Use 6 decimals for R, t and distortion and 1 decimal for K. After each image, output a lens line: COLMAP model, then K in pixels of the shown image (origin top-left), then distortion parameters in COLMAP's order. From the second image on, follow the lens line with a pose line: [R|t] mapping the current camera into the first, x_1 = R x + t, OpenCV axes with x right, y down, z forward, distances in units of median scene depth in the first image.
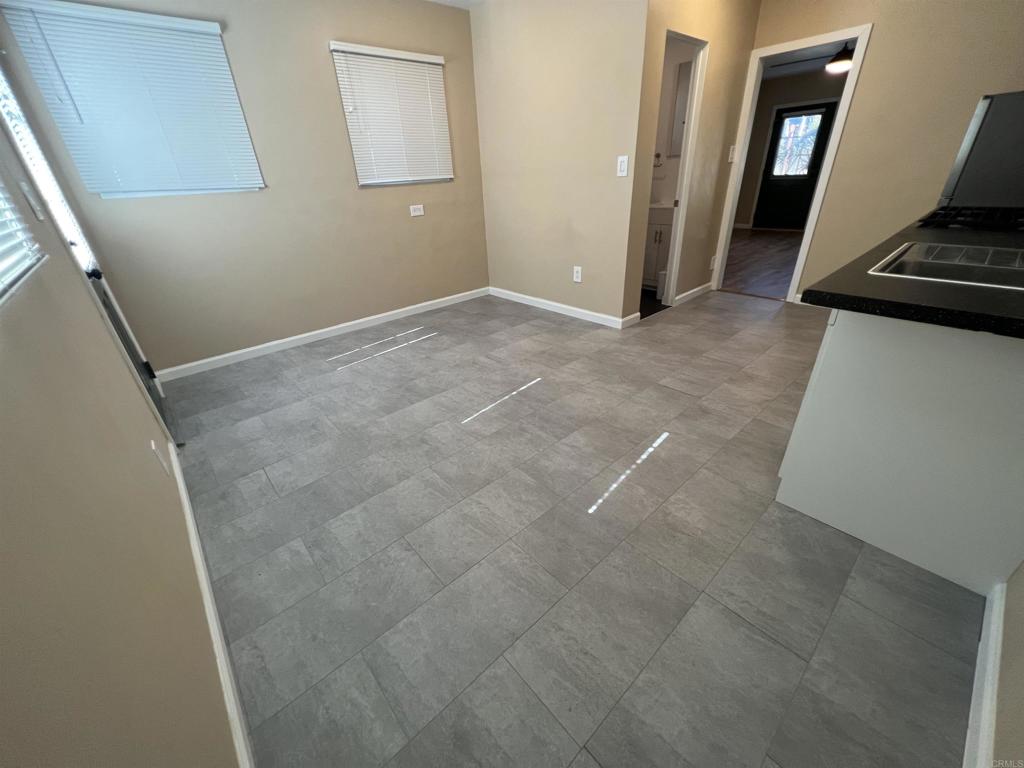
lens RADIAL K [[408.2, 0, 511.8], [0, 408.2, 387.7], [0, 0, 1]] dist [-0.003469, 0.000865]
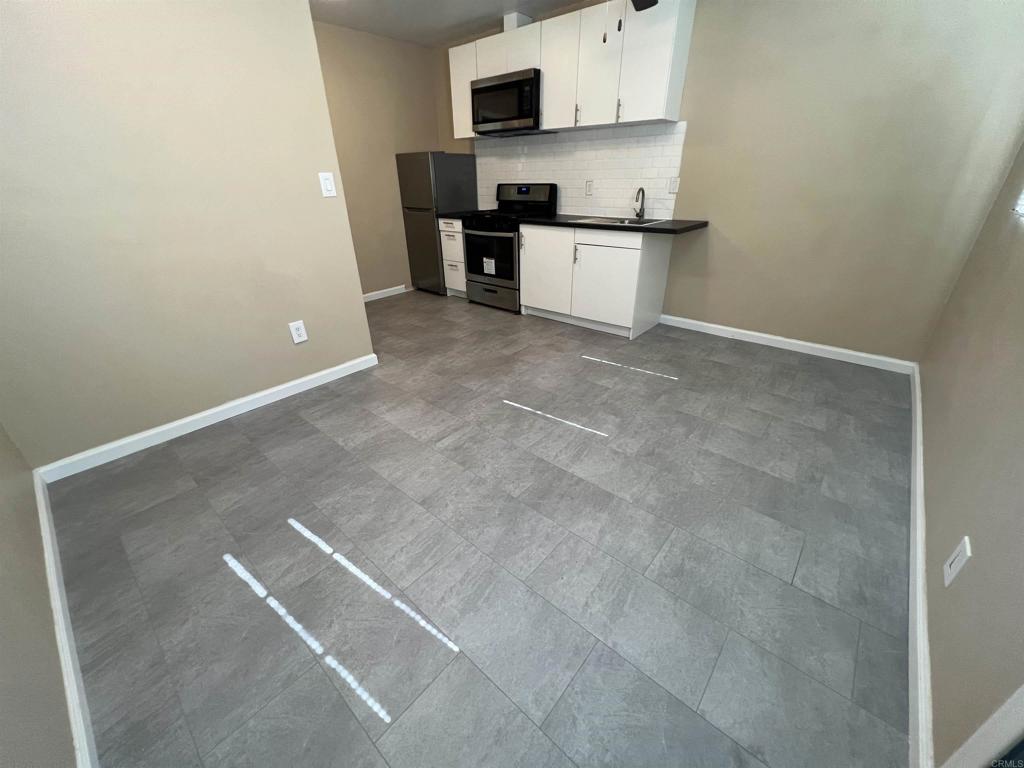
lens RADIAL K [[408.2, 0, 514.6], [0, 408.2, 385.8], [0, 0, 1]] dist [-0.003469, 0.000865]
pose [[-0.130403, -0.408125, 0.903565, -0.688675], [0.482757, 0.769878, 0.417412, -0.385362], [-0.865991, 0.490634, 0.096631, 0.780695]]
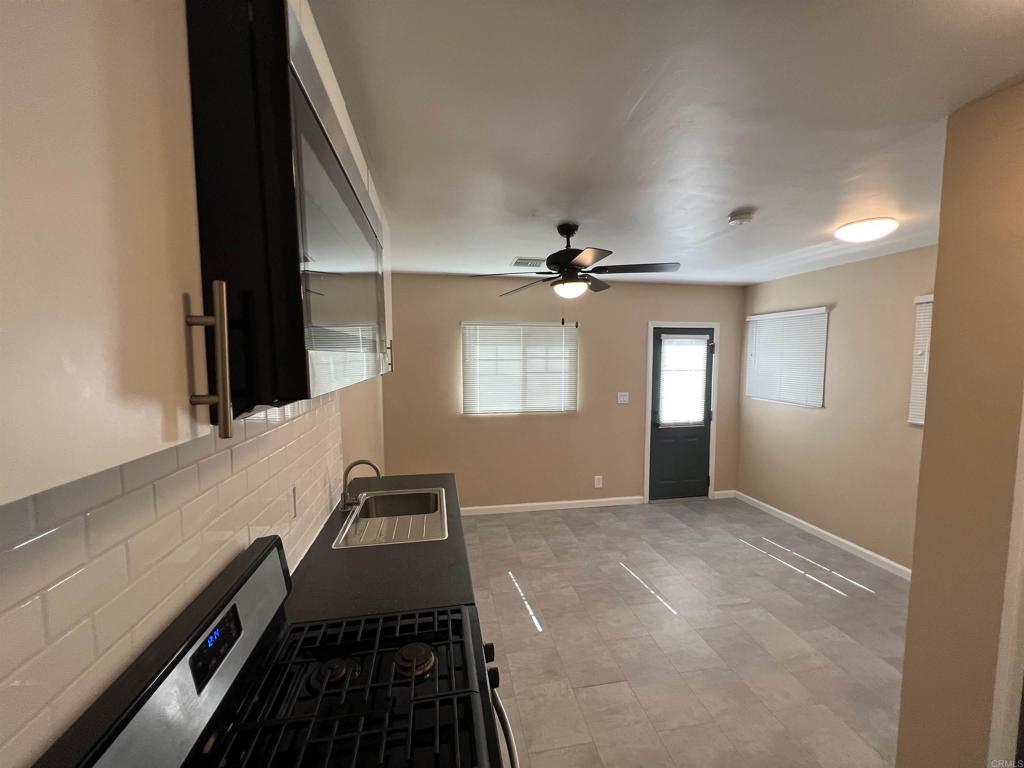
lens RADIAL K [[409.9, 0, 510.7], [0, 409.9, 385.8], [0, 0, 1]] dist [-0.002774, 0.001092]
pose [[-0.522965, 0.109193, -0.845331, 0.946597], [-0.377634, 0.859429, 0.344638, -0.614105], [0.764134, 0.499459, -0.408216, 0.736867]]
